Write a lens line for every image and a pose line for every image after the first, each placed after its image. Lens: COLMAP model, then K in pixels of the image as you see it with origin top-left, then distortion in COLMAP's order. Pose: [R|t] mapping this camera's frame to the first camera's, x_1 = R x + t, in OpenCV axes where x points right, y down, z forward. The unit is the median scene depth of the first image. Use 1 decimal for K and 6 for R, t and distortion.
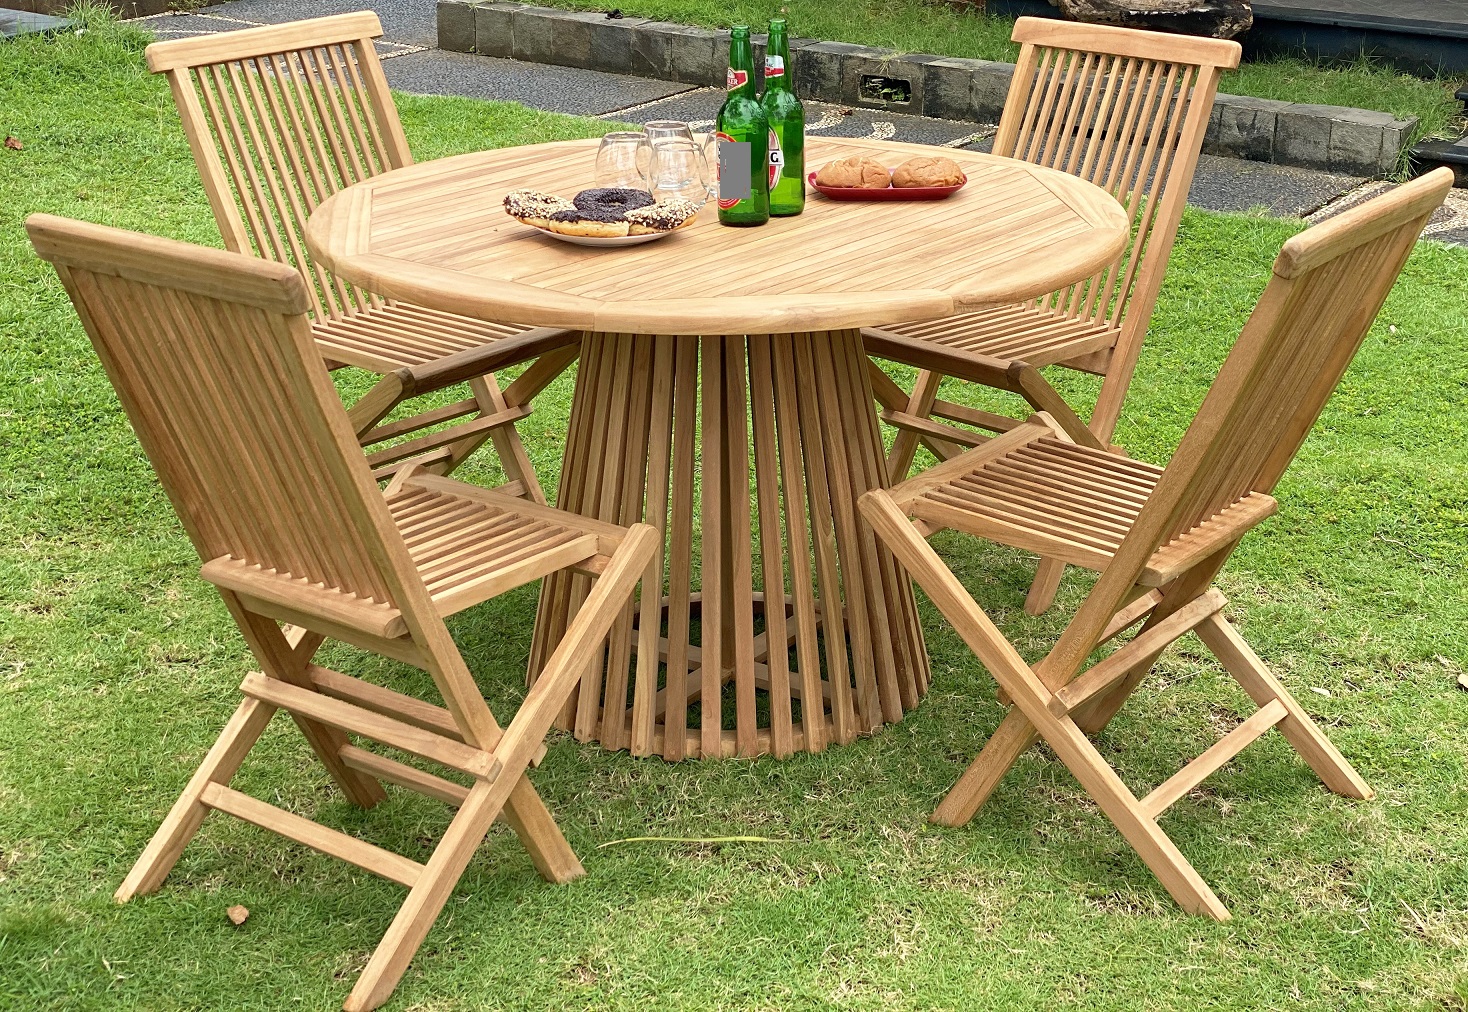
lens RADIAL K [[2436.1, 0, 734.0], [0, 2436.1, 506.0], [0, 0, 1]] dist [0.080812, -0.032673]
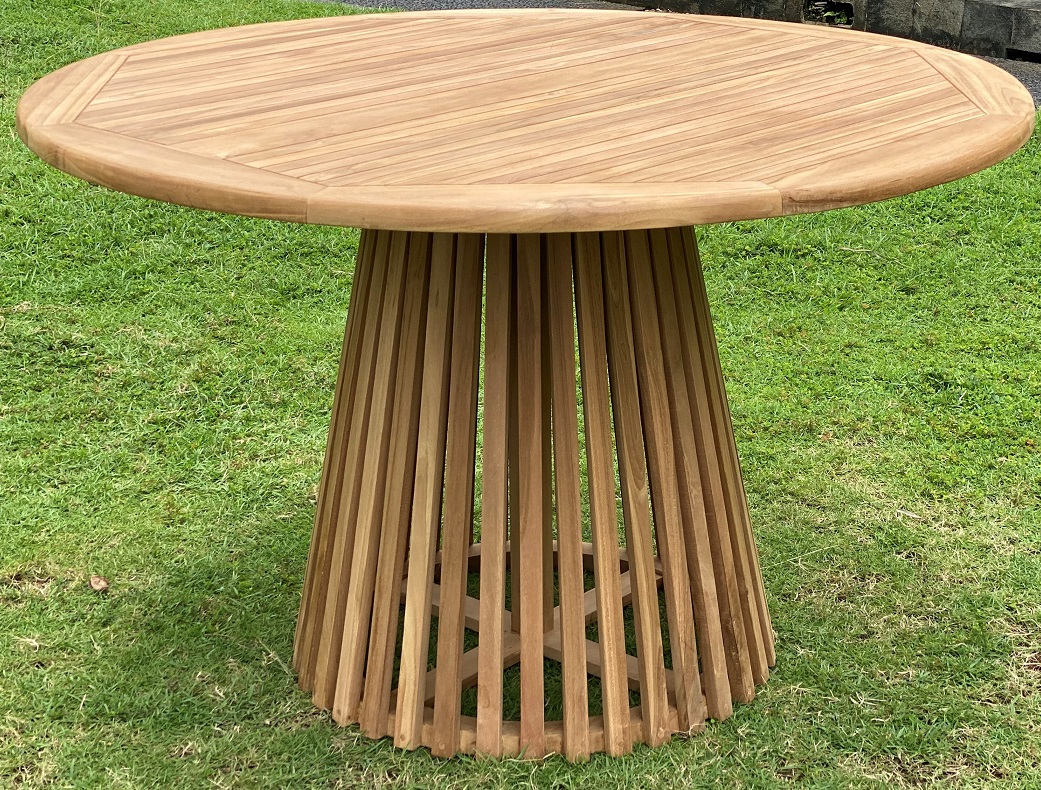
lens RADIAL K [[2089.2, 0, 520.5], [0, 2089.2, 395.0], [0, 0, 1]] dist [0.077516, 0.416276]
pose [[0.994193, 0.035721, -0.101506, 0.068493], [-0.036206, 0.999340, -0.002937, -0.015702], [0.101334, 0.006595, 0.994831, 0.304181]]
